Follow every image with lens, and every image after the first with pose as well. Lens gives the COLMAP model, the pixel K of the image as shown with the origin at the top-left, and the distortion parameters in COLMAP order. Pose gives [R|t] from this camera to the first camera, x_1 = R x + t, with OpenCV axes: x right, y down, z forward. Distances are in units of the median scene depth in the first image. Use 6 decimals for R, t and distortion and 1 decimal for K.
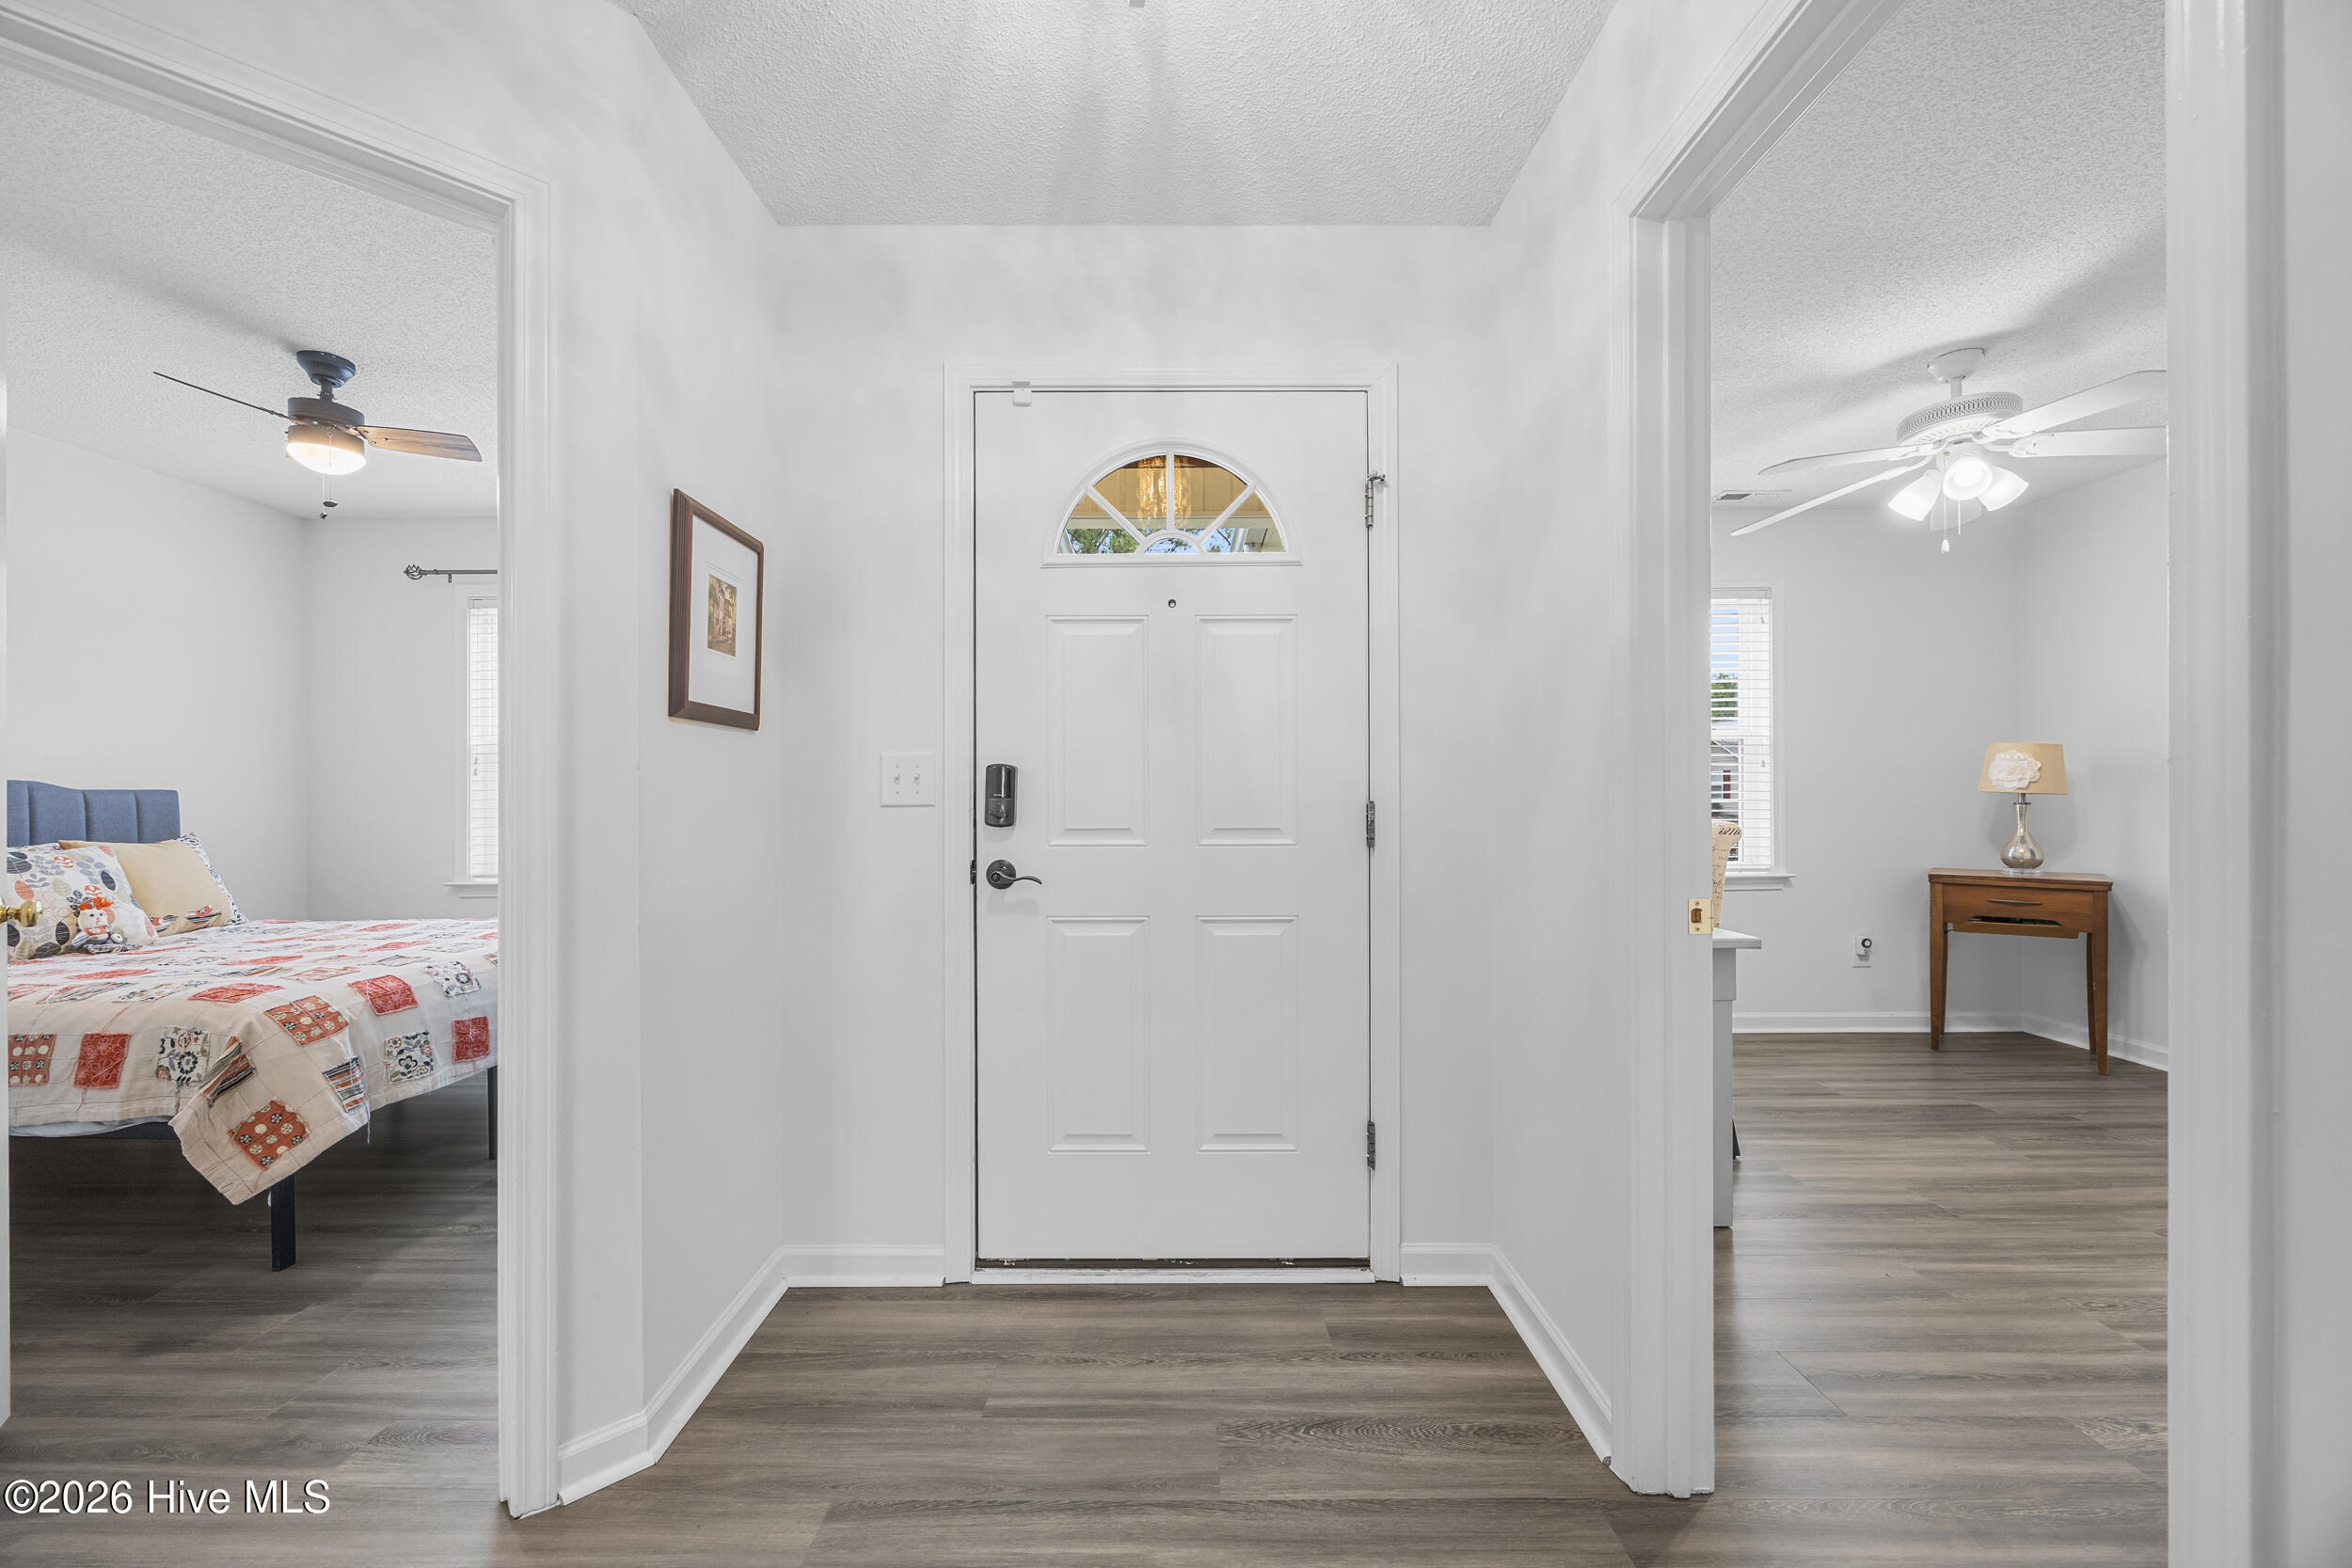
lens RADIAL K [[889.8, 0, 1163.8], [0, 889.8, 796.8], [0, 0, 1]] dist [-0.002509, -0.000489]
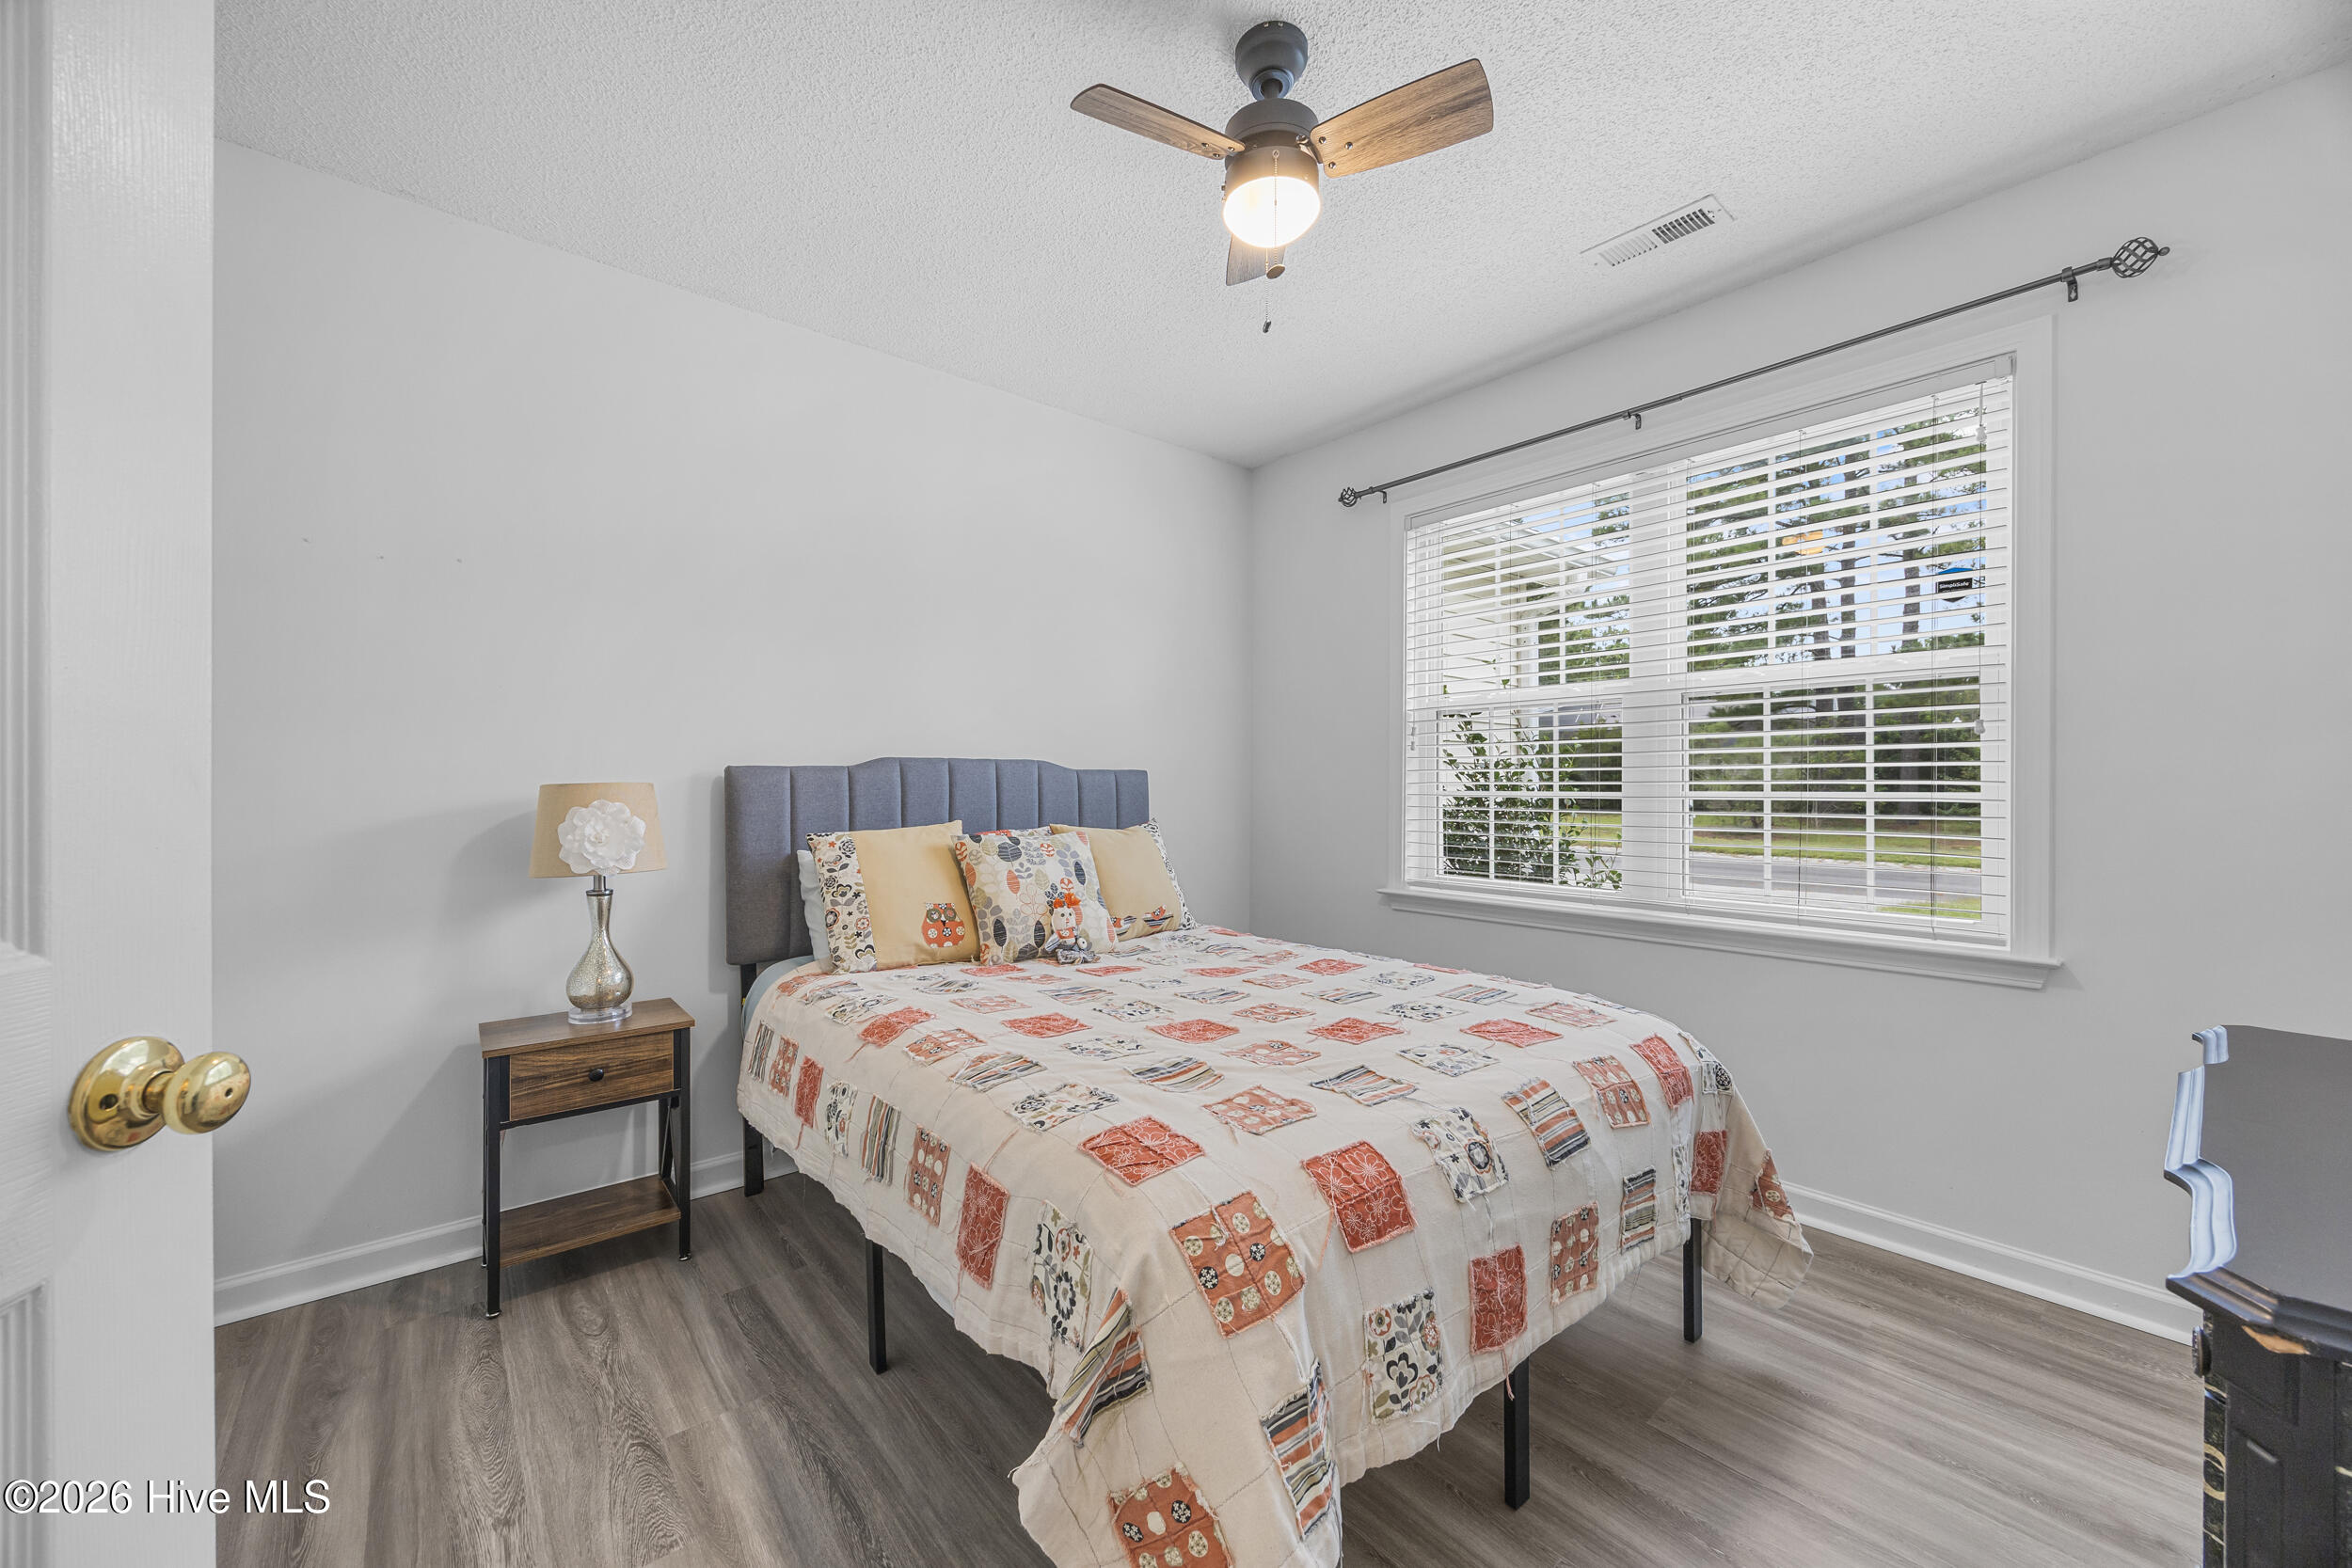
lens RADIAL K [[889.8, 0, 1151.6], [0, 889.8, 786.9], [0, 0, 1]] dist [-0.002509, -0.000489]
pose [[0.635090, 0.008602, -0.772390, -0.577068], [-0.005269, 0.999963, 0.006804, 0.005252], [0.772420, -0.000252, 0.635112, 0.607316]]
